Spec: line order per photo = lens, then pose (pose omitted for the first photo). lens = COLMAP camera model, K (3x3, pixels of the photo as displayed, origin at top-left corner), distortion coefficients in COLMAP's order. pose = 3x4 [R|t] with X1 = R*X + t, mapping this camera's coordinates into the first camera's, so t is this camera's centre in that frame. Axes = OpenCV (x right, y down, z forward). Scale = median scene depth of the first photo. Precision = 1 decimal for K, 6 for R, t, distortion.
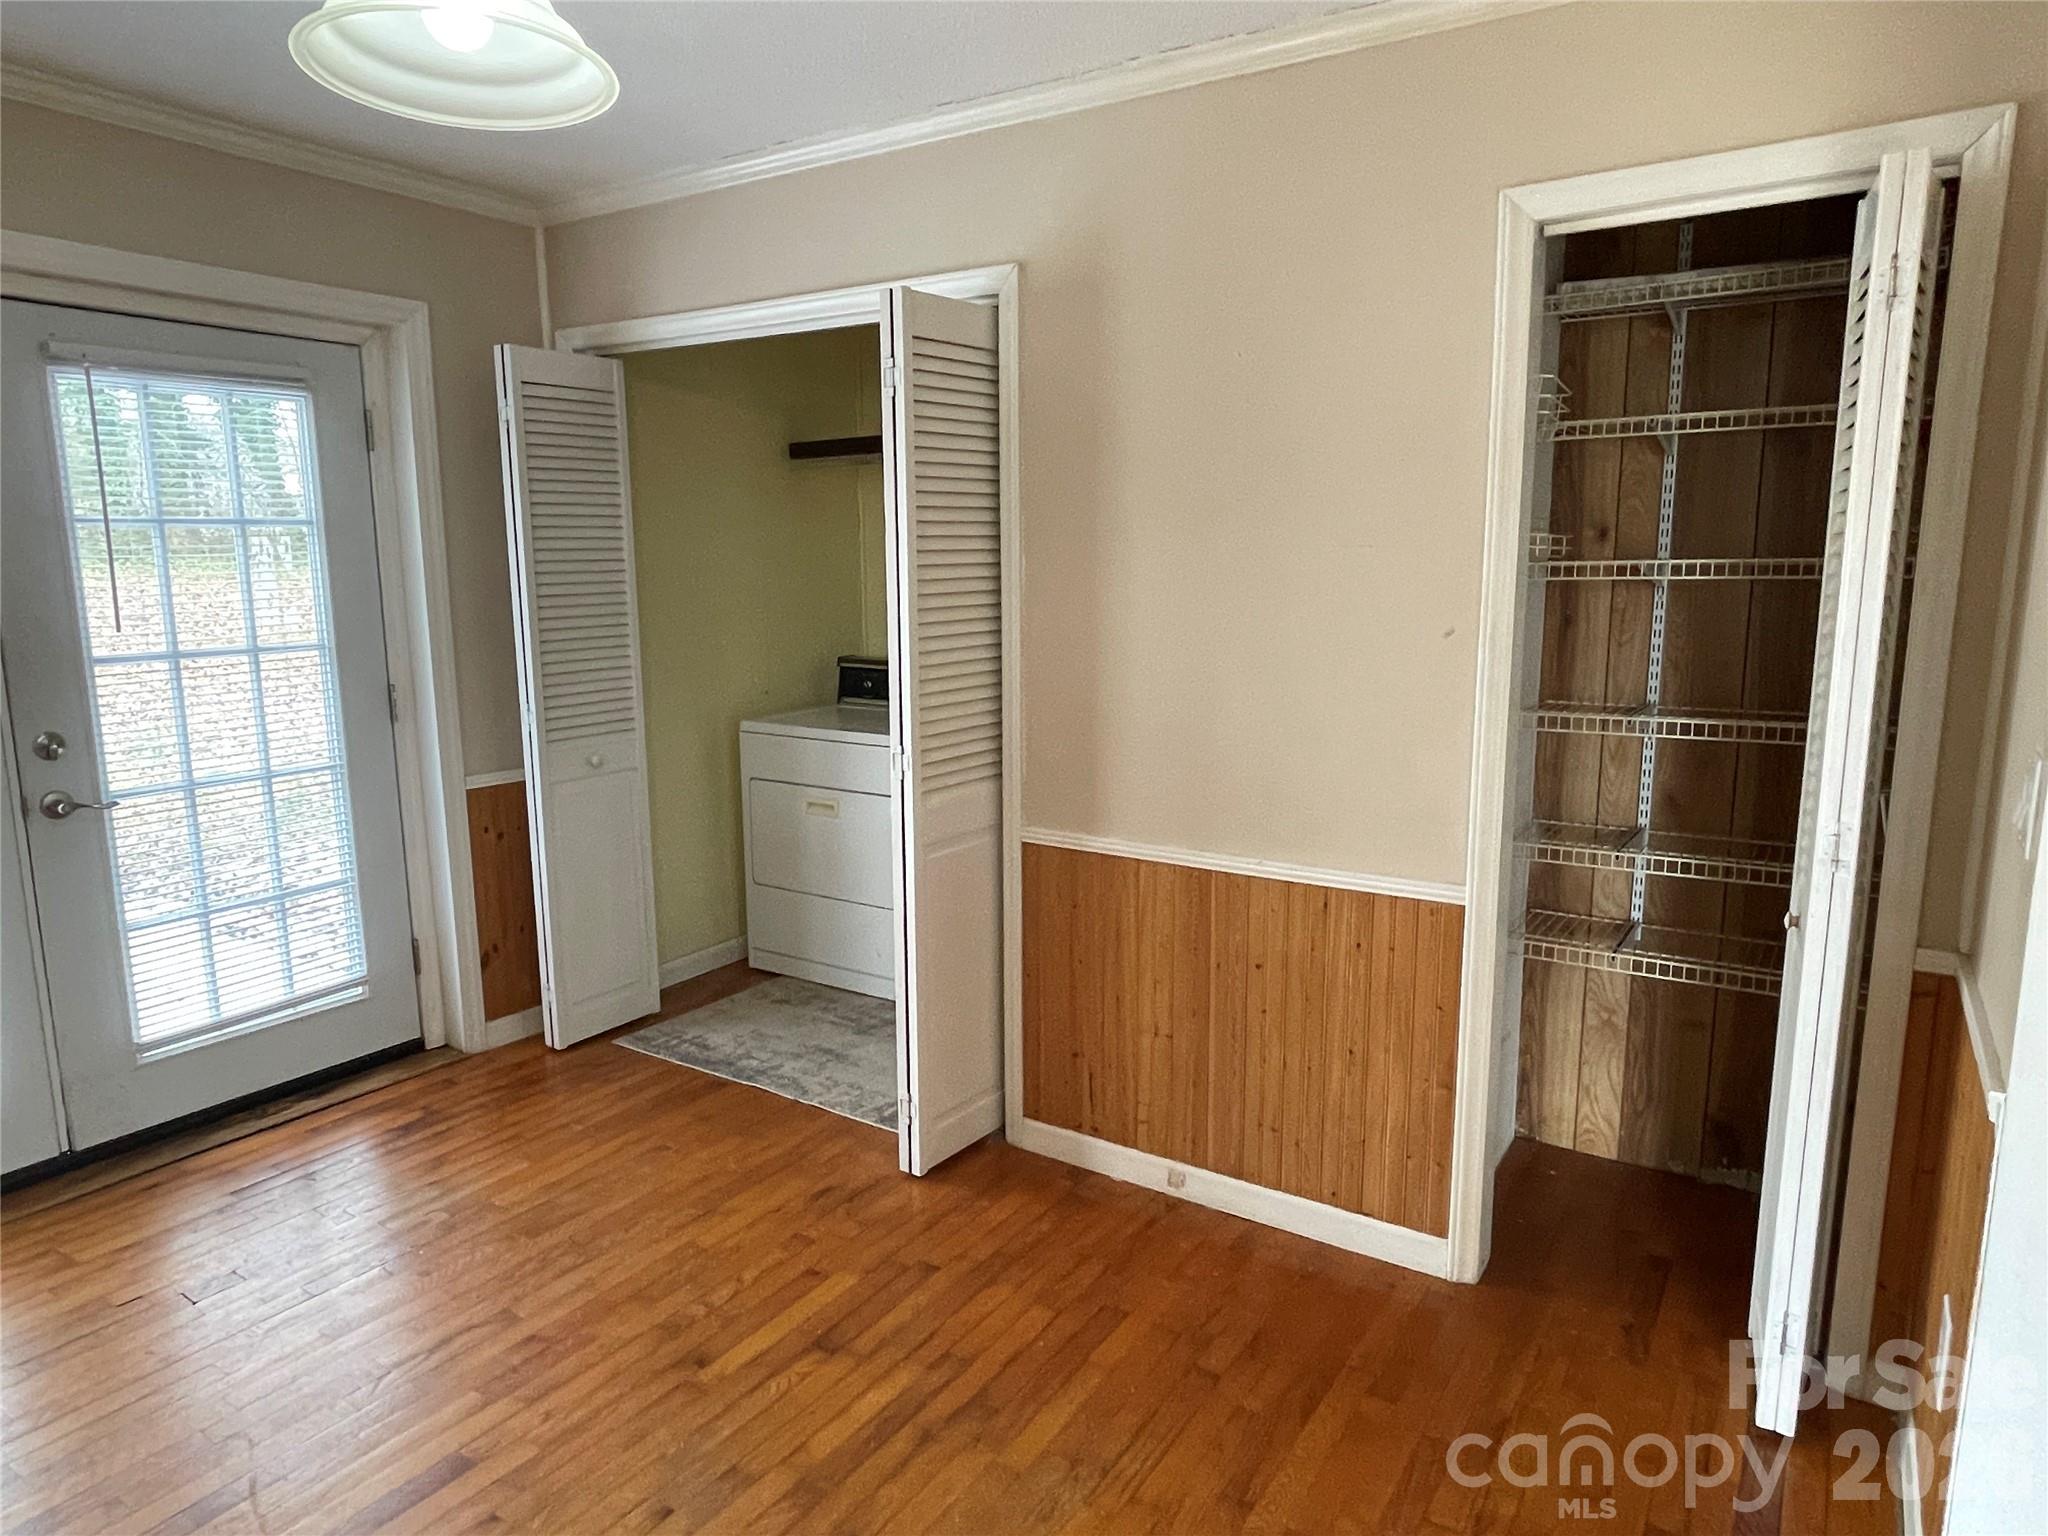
lens RADIAL K [[1251.5, 0, 1010.5], [0, 1251.5, 764.7], [0, 0, 1]] dist [-0.001685, -0.004644]
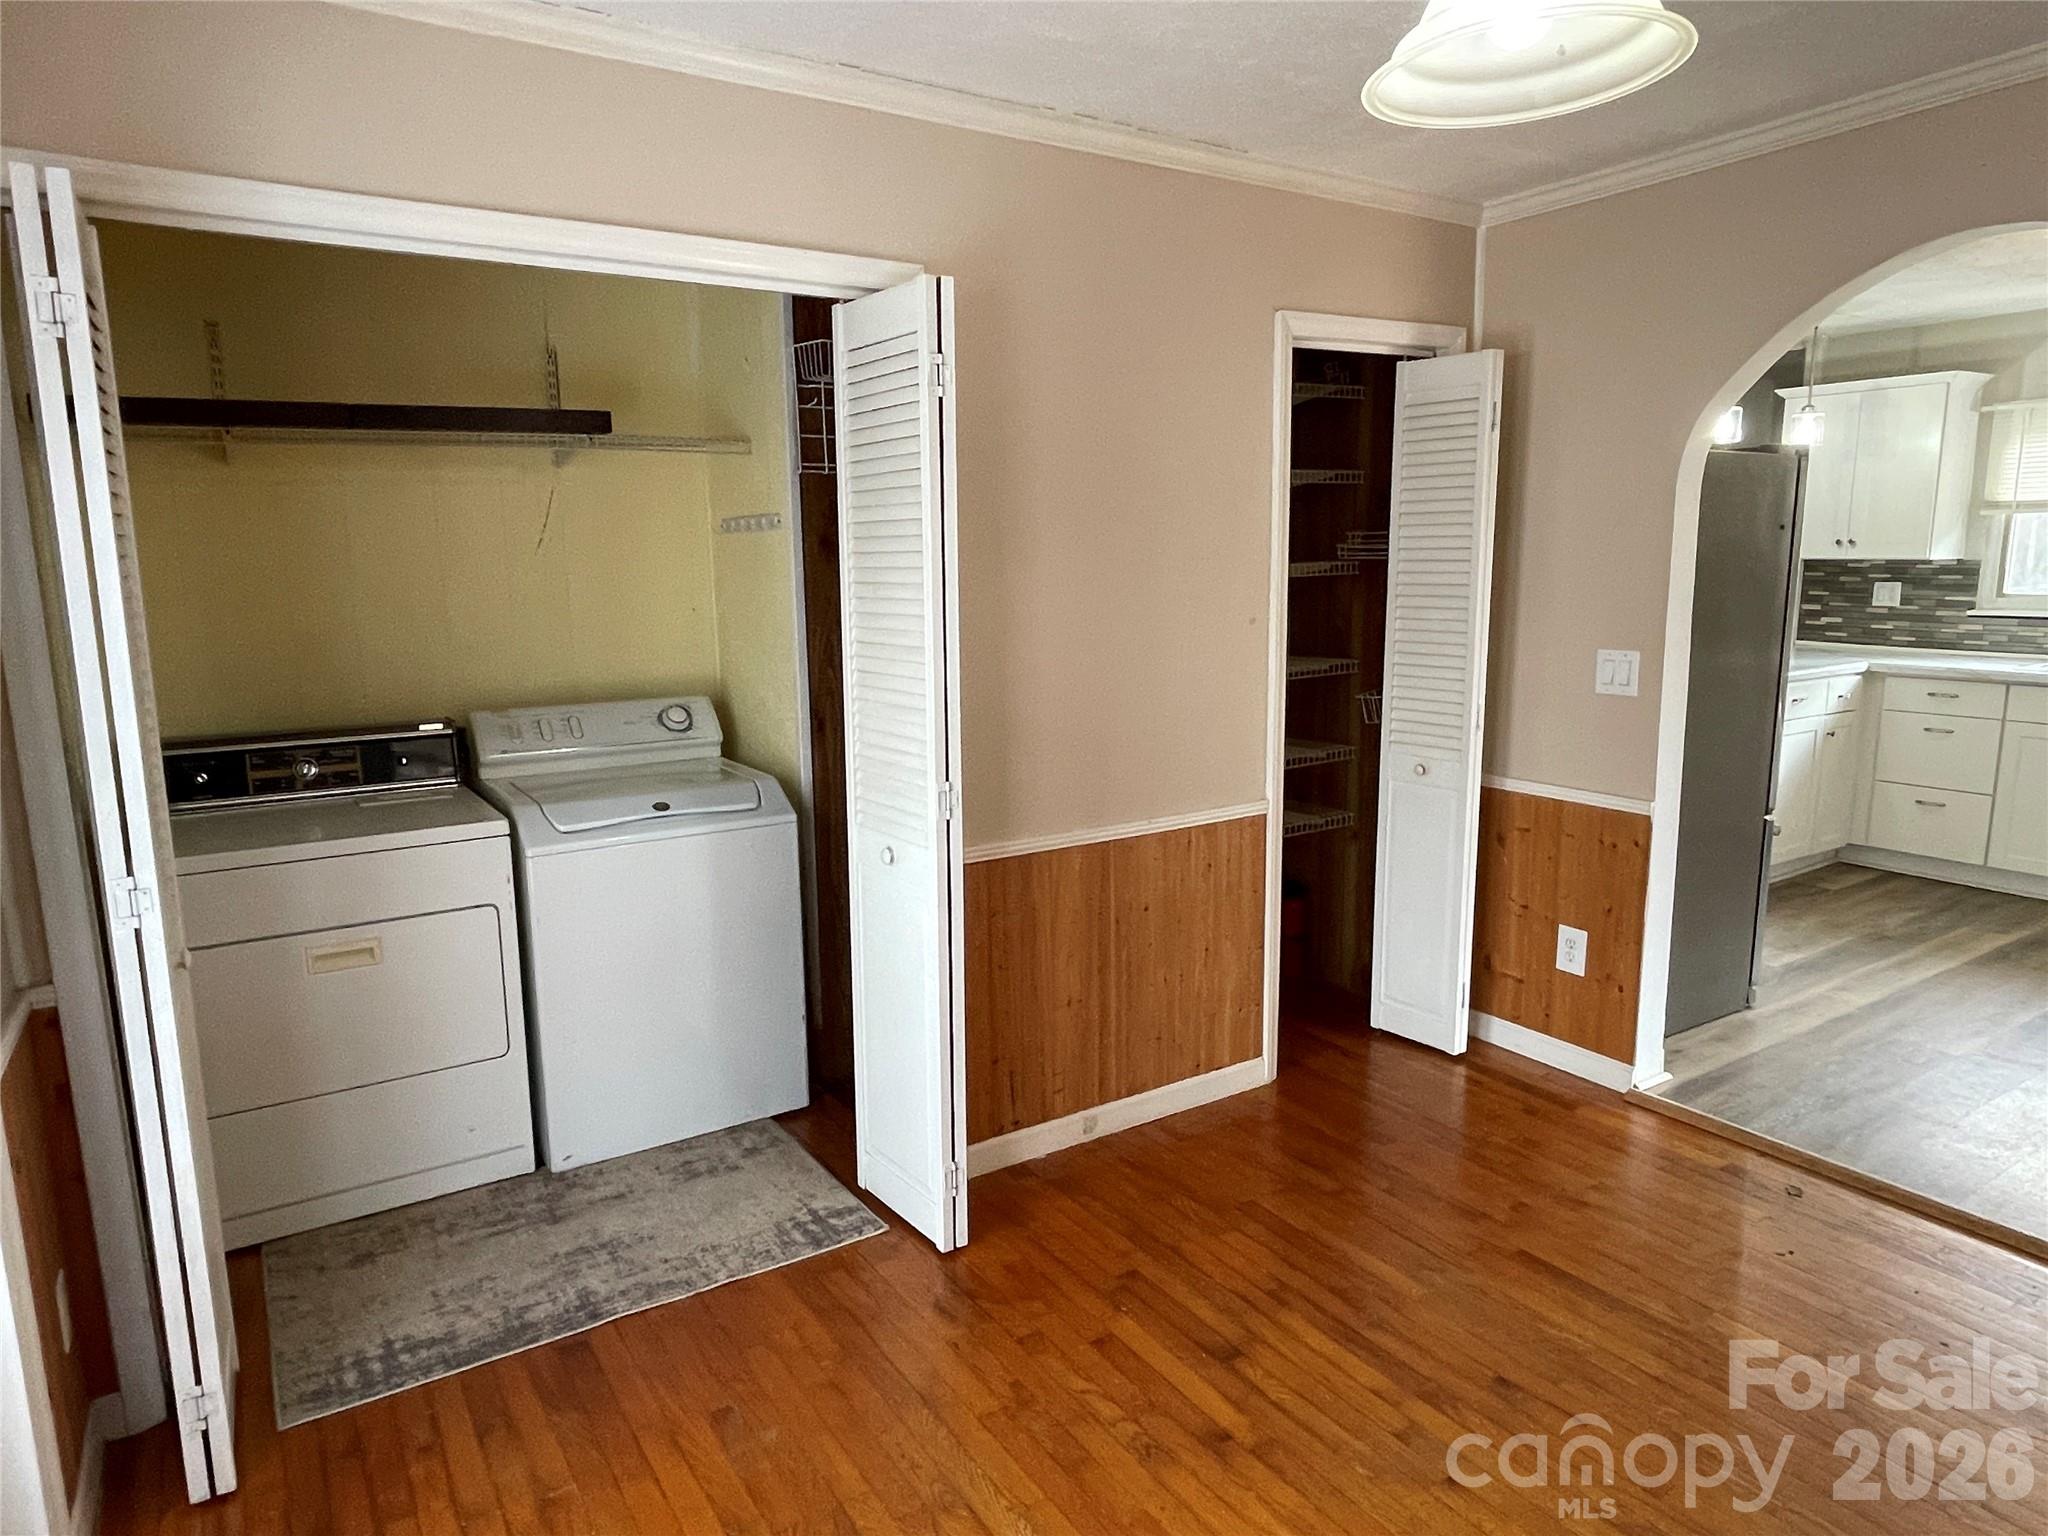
lens RADIAL K [[1251.5, 0, 1018.7], [0, 1251.5, 768.5], [0, 0, 1]] dist [-0.001685, -0.004644]
pose [[0.405292, -0.154455, 0.901045, -0.797503], [0.166969, 0.981552, 0.093152, -0.090148], [-0.898810, 0.112693, 0.423605, 0.513241]]
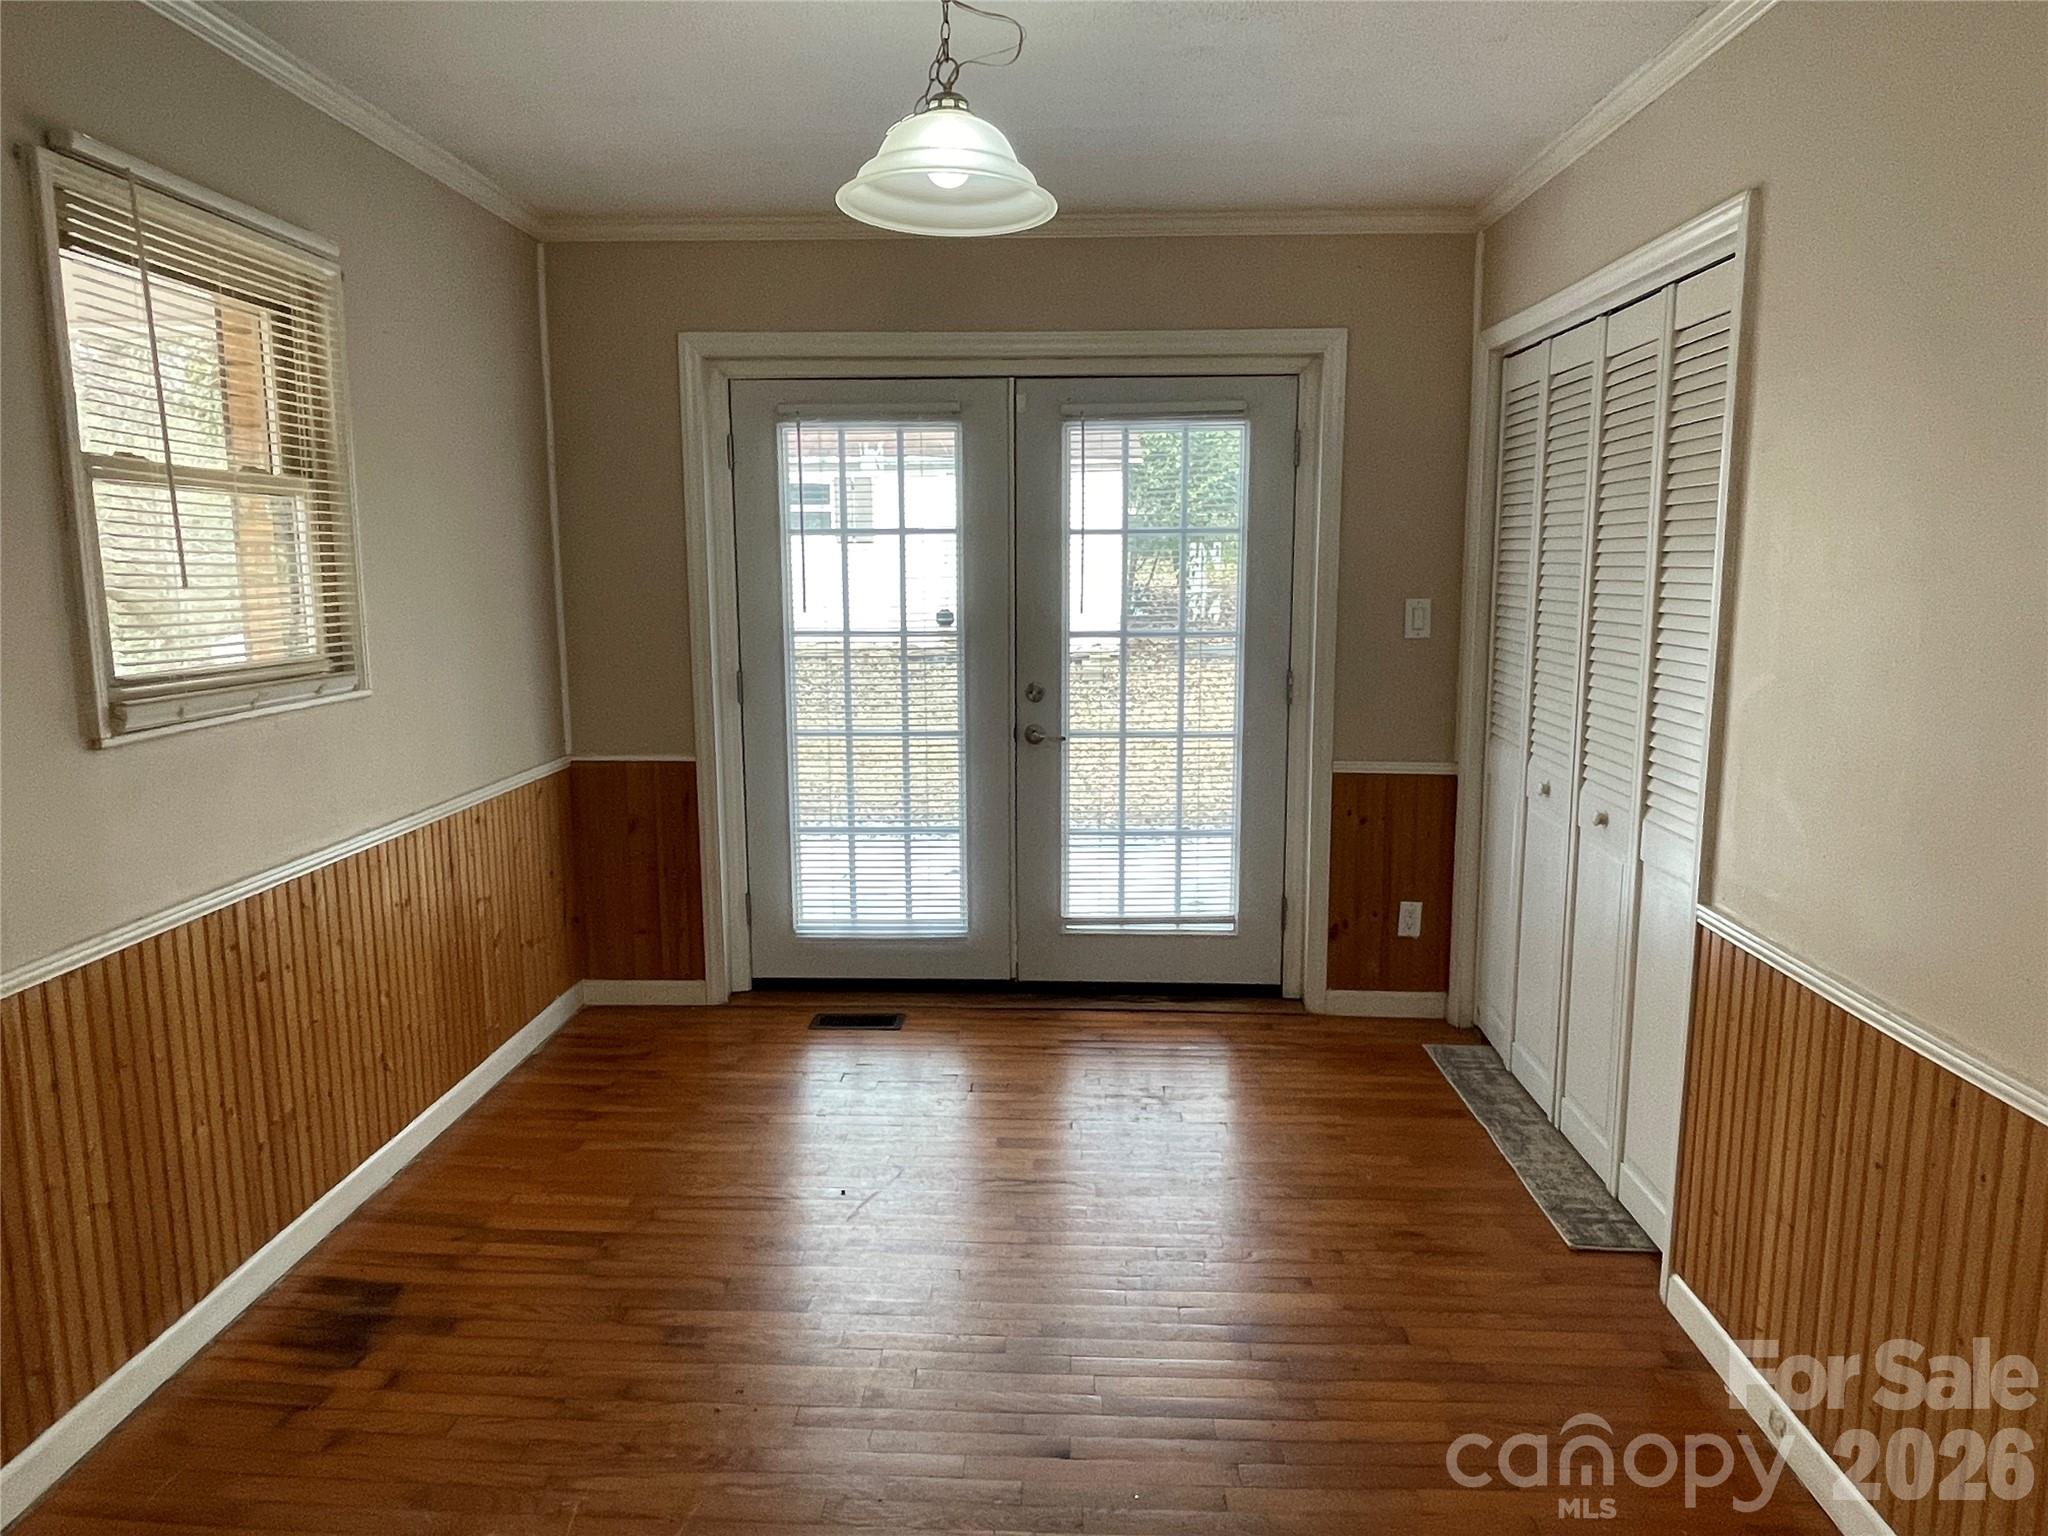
lens RADIAL K [[1343.5, 0, 1014.6], [0, 1343.5, 767.3], [0, 0, 1]] dist [0.010254, 0.000245]
pose [[0.514940, 0.138420, -0.845977, 0.482050], [-0.140911, 0.987121, 0.075743, -0.040053], [0.845566, 0.080204, 0.527812, 0.170819]]
